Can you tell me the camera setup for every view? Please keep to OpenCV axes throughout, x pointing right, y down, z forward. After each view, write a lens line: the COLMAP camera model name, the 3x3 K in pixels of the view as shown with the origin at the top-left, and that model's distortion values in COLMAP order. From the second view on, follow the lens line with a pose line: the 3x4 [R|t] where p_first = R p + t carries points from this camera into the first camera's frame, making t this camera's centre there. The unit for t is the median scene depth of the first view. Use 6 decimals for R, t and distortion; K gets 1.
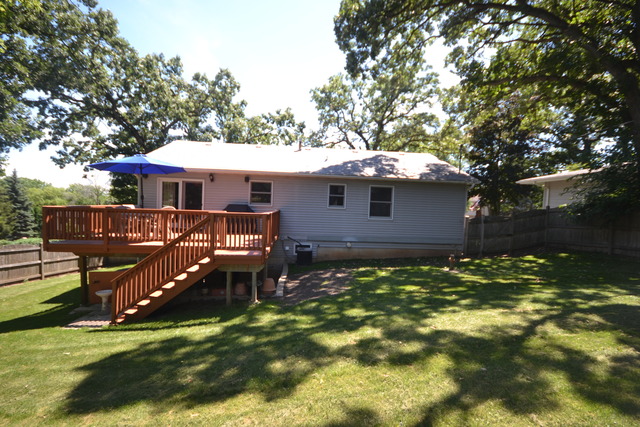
lens RADIAL K [[285.4, 0, 319.1], [0, 285.4, 214.3], [0, 0, 1]] dist [0.004536, -0.002989]
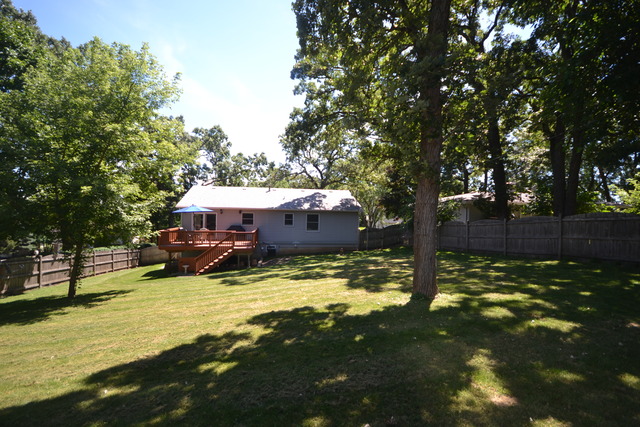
lens RADIAL K [[285.4, 0, 320.6], [0, 285.4, 213.7], [0, 0, 1]] dist [0.004536, -0.002989]
pose [[0.996256, -0.017844, 0.084594, 0.094734], [0.020093, 0.999465, -0.025808, -0.042074], [-0.084088, 0.027411, 0.996081, -0.745462]]
